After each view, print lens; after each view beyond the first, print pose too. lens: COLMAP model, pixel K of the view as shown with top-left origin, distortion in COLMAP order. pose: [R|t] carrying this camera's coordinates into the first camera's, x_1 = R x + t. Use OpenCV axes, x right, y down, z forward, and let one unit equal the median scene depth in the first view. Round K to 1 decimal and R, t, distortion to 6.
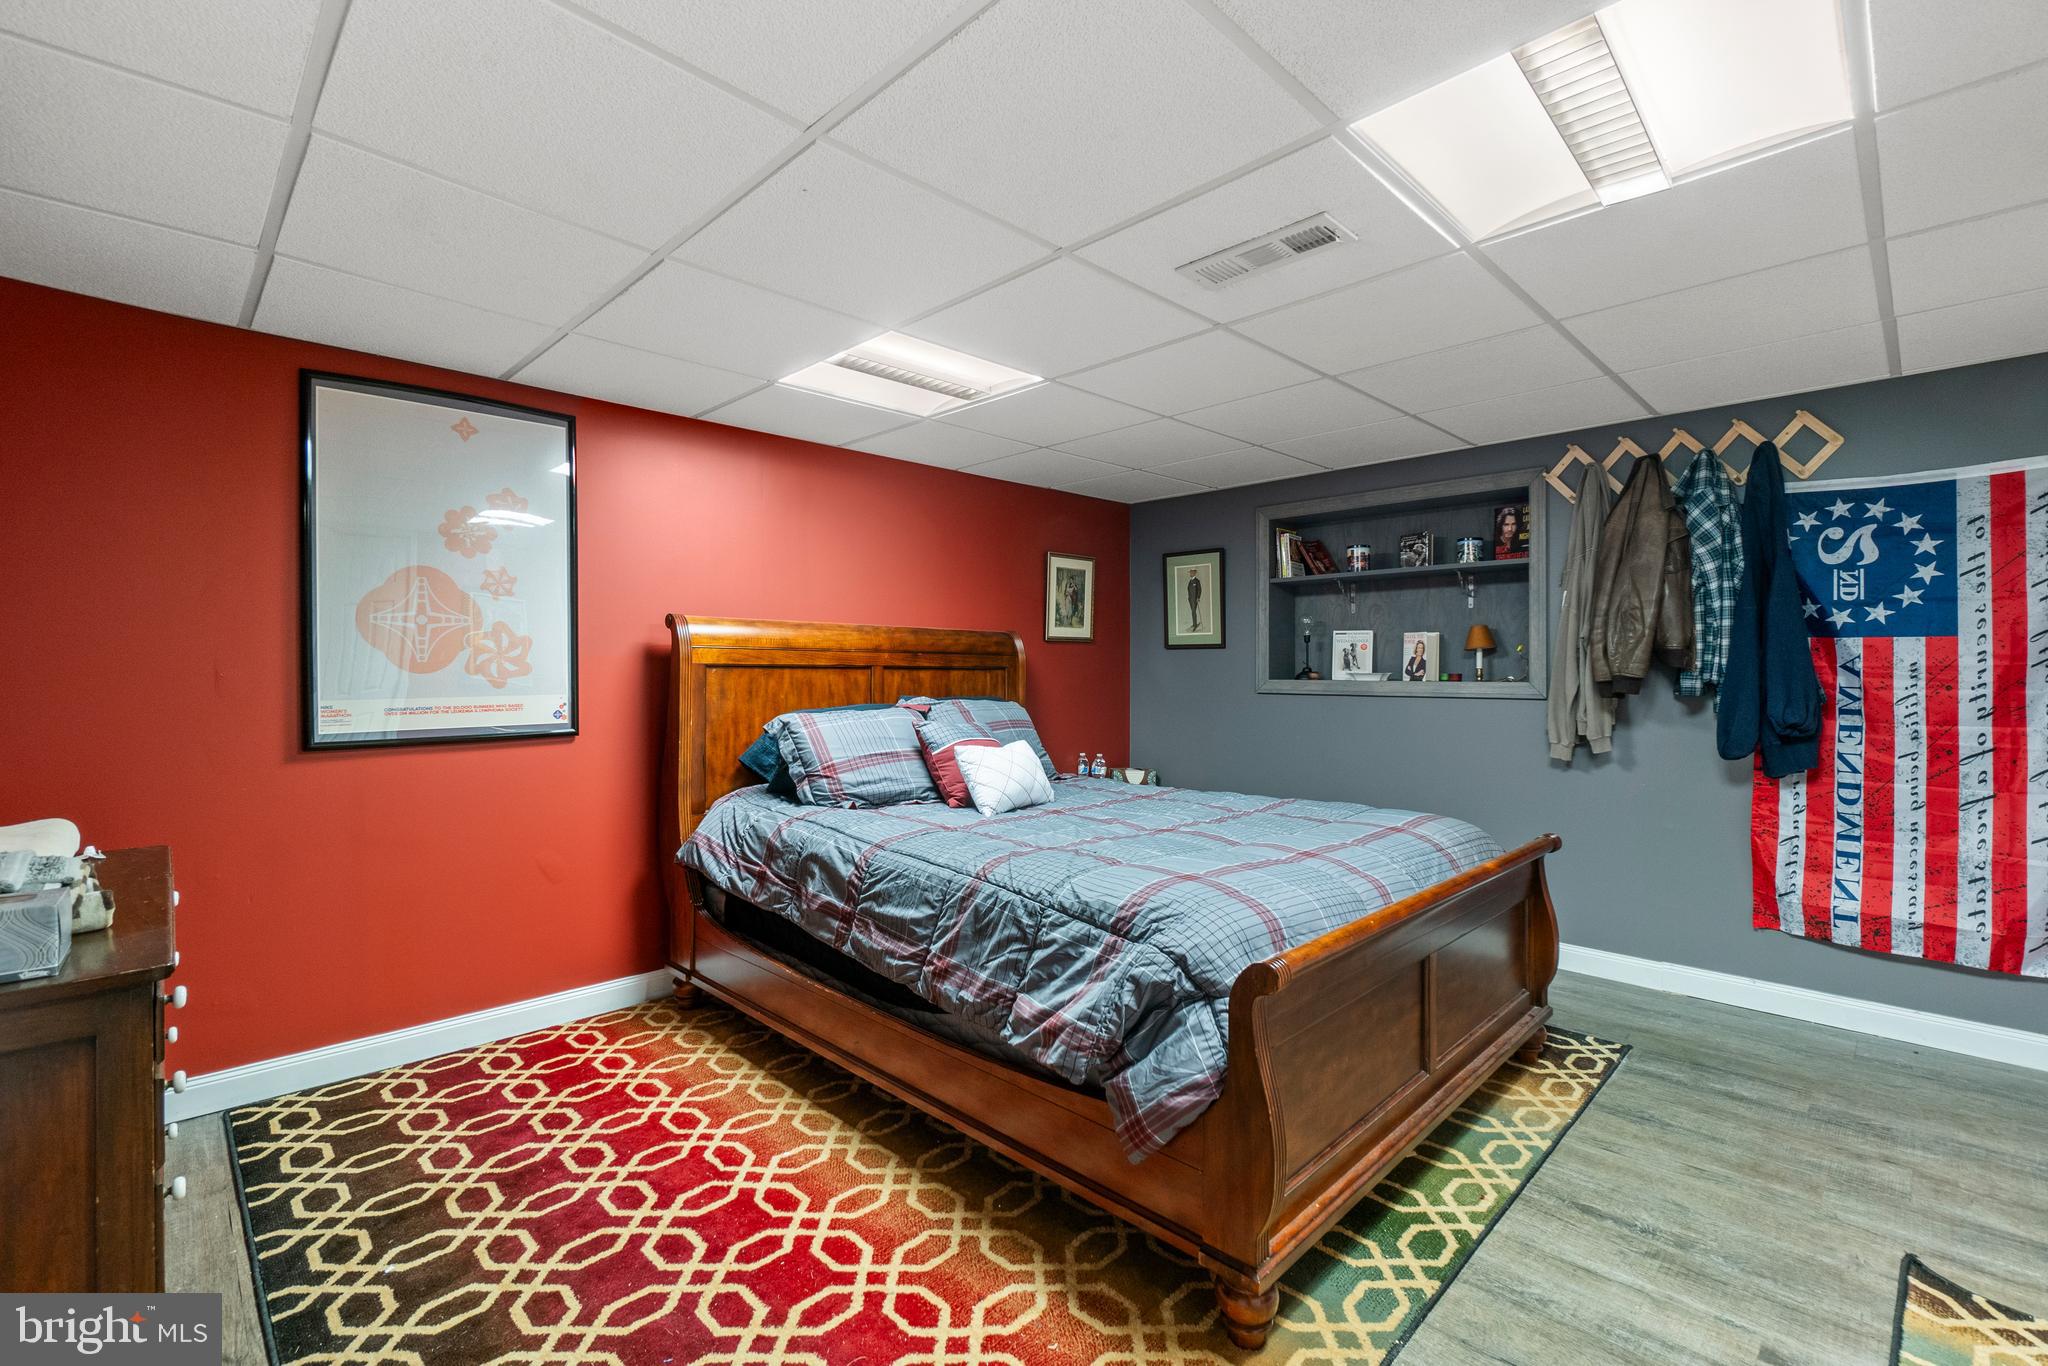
lens RADIAL K [[918.5, 0, 1020.2], [0, 918.5, 673.0], [0, 0, 1]] dist [-0.001939, -0.000684]
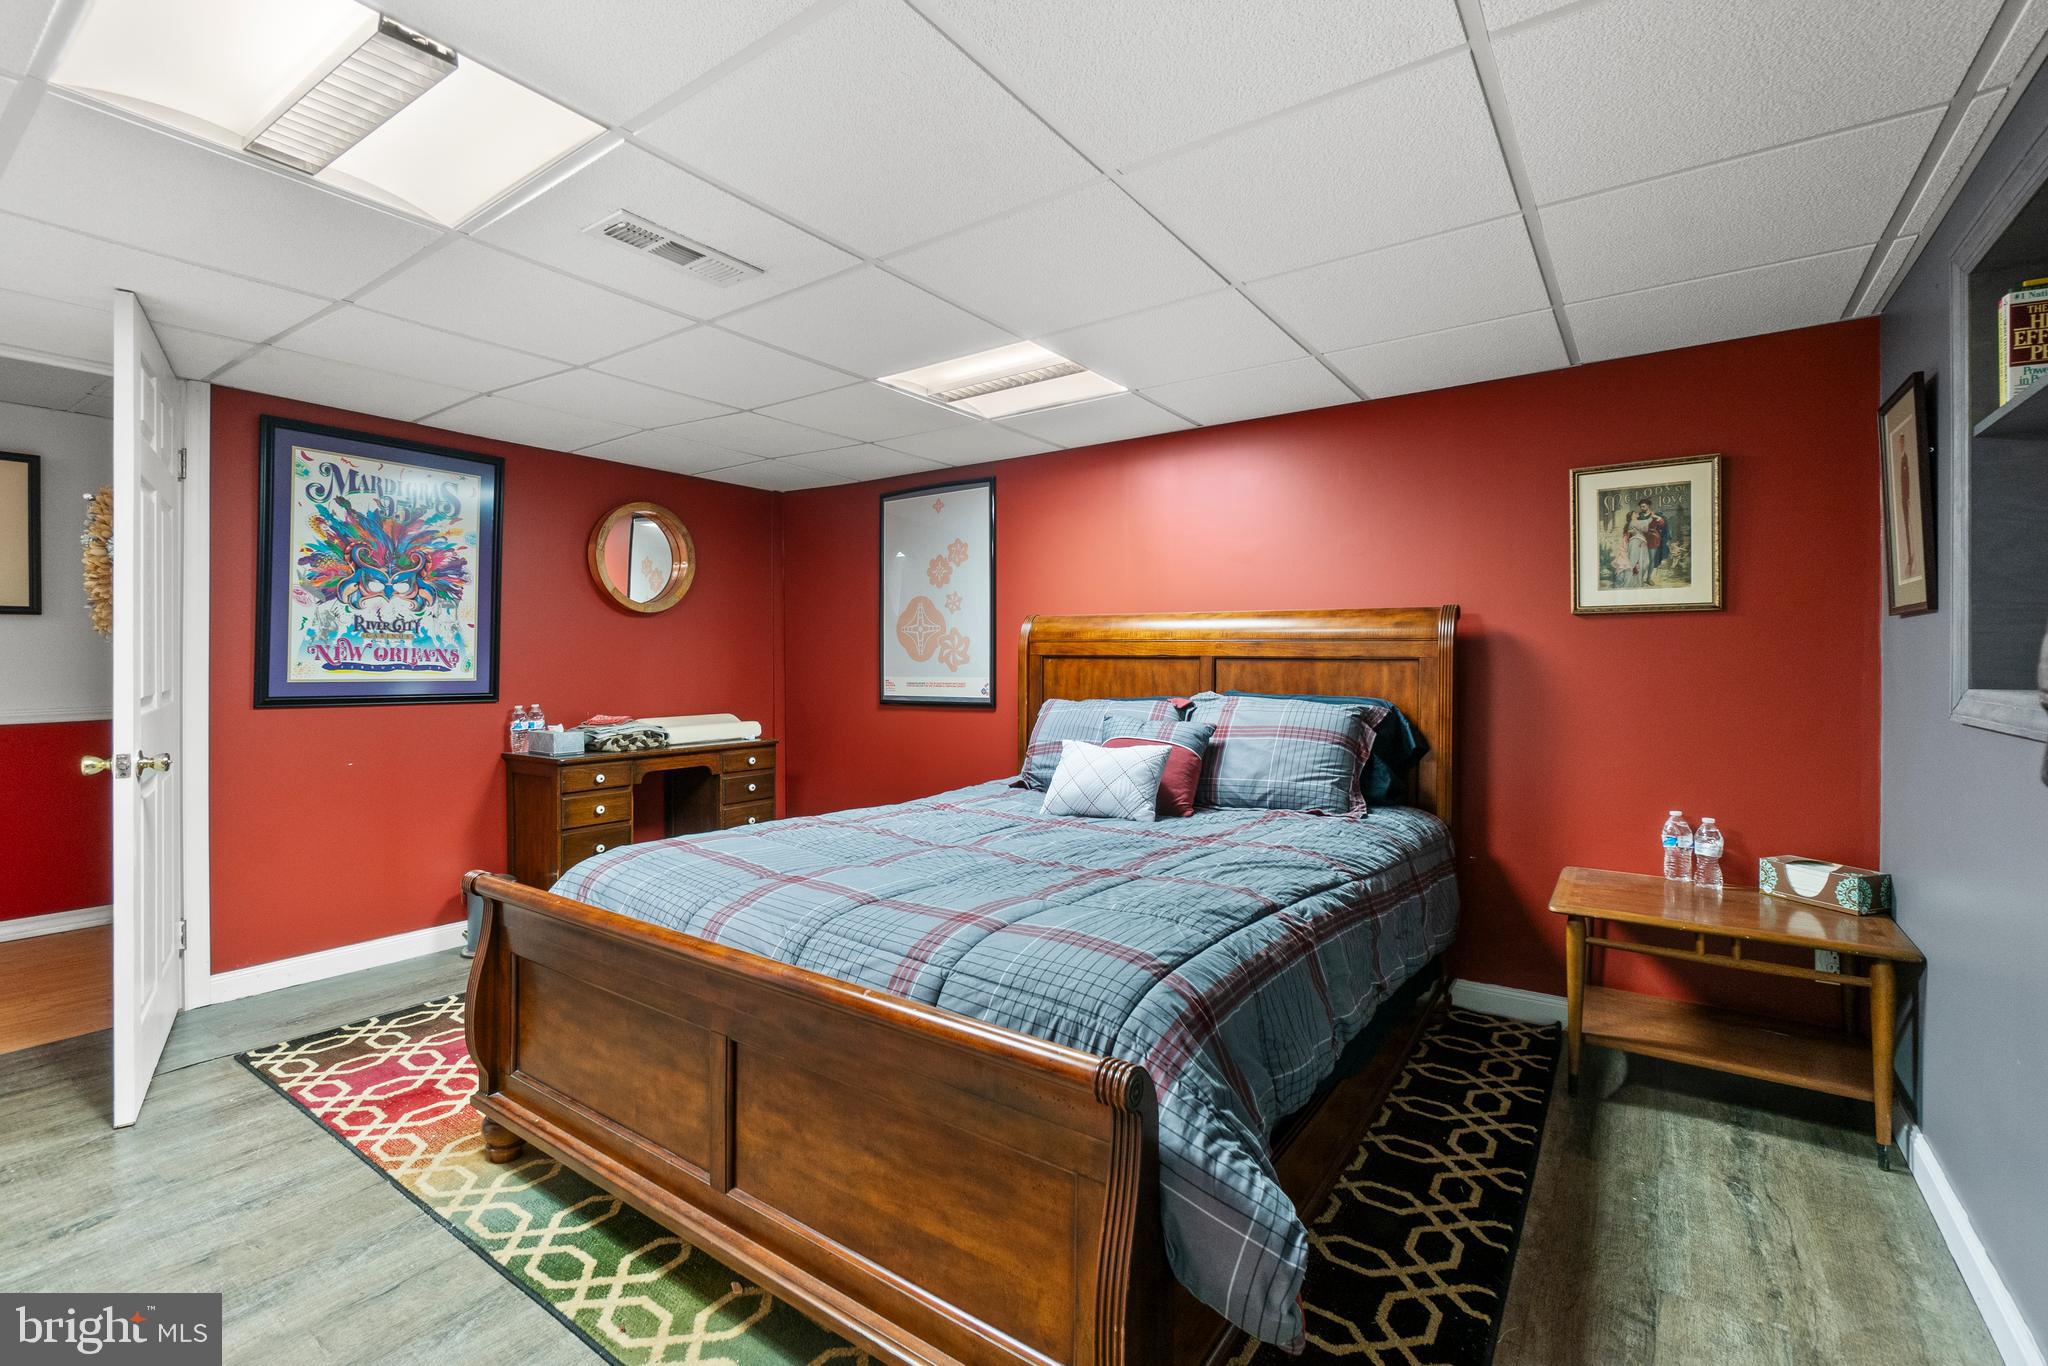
lens RADIAL K [[878.0, 0, 1052.6], [0, 878.0, 661.4], [0, 0, 1]] dist [-0.004590, -0.000097]
pose [[0.184897, 0.003518, -0.982752, 0.726198], [-0.005289, 0.999983, 0.002585, -0.004224], [0.982744, 0.004720, 0.184913, 0.737026]]
